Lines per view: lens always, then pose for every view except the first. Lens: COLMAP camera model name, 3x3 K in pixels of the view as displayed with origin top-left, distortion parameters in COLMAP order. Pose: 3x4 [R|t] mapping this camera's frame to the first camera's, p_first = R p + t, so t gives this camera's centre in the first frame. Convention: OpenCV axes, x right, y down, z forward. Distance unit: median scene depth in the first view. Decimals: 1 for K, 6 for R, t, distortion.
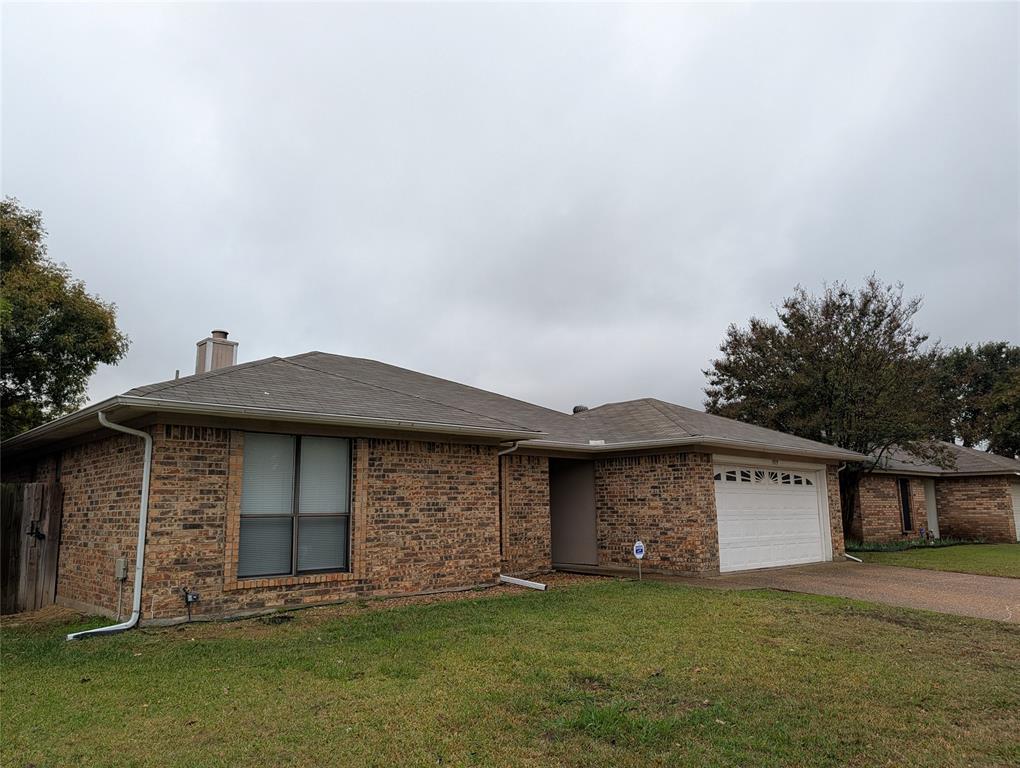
lens RADIAL K [[737.1, 0, 517.9], [0, 737.1, 380.6], [0, 0, 1]] dist [0.034517, -0.019728]
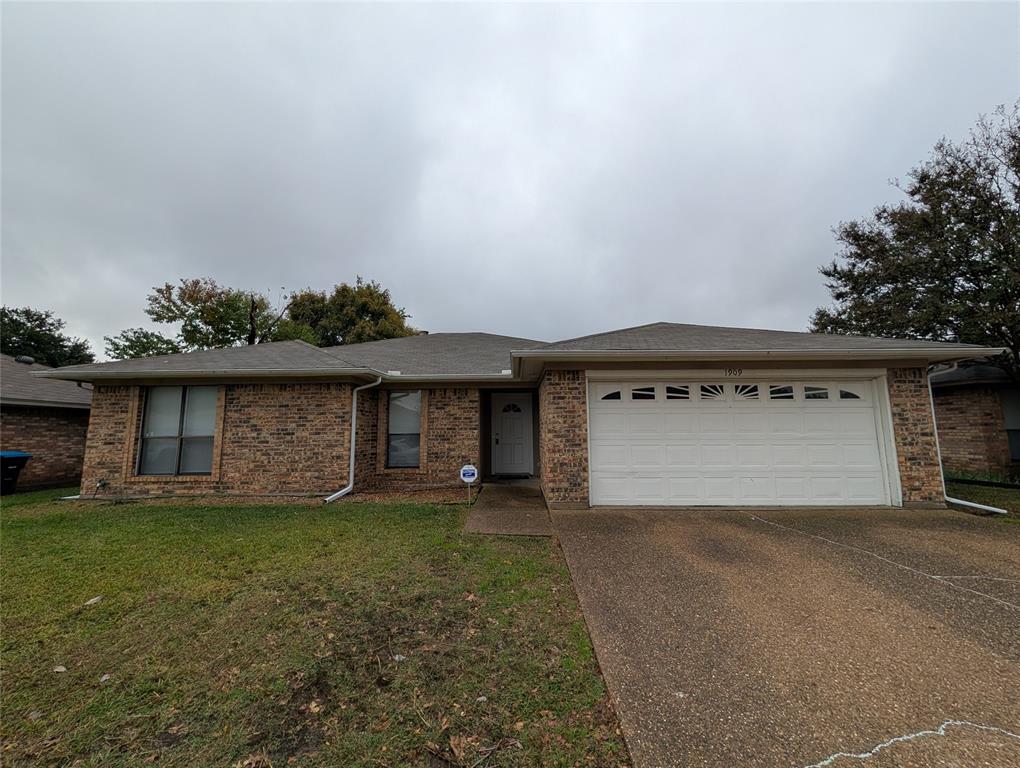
lens RADIAL K [[398.6, 0, 508.4], [0, 398.6, 380.5], [0, 0, 1]] dist [0.003273, 0.000164]
pose [[0.705791, -0.091109, -0.702537, 0.668819], [0.123592, 0.992323, -0.004526, 0.128824], [0.697556, -0.083634, 0.711632, 0.754492]]
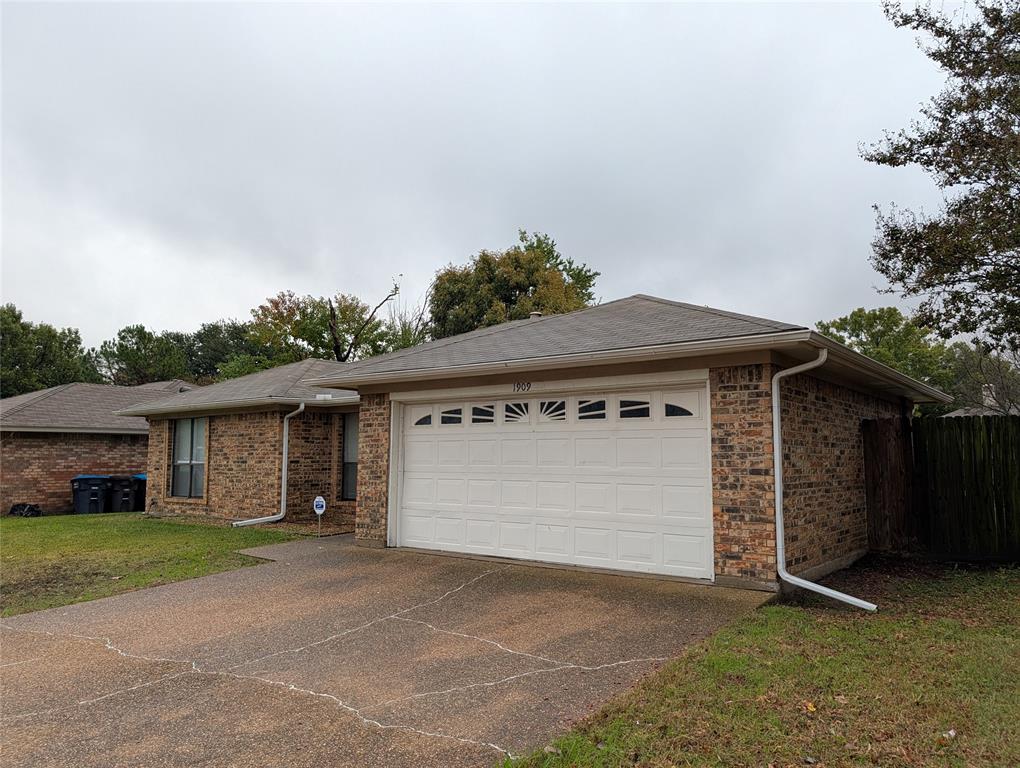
lens RADIAL K [[737.1, 0, 515.4], [0, 737.1, 384.8], [0, 0, 1]] dist [0.034517, -0.019728]
pose [[0.138560, -0.092442, -0.986030, 1.310747], [0.170258, 0.983034, -0.068236, 0.208875], [0.975609, -0.158425, 0.151949, 1.276589]]
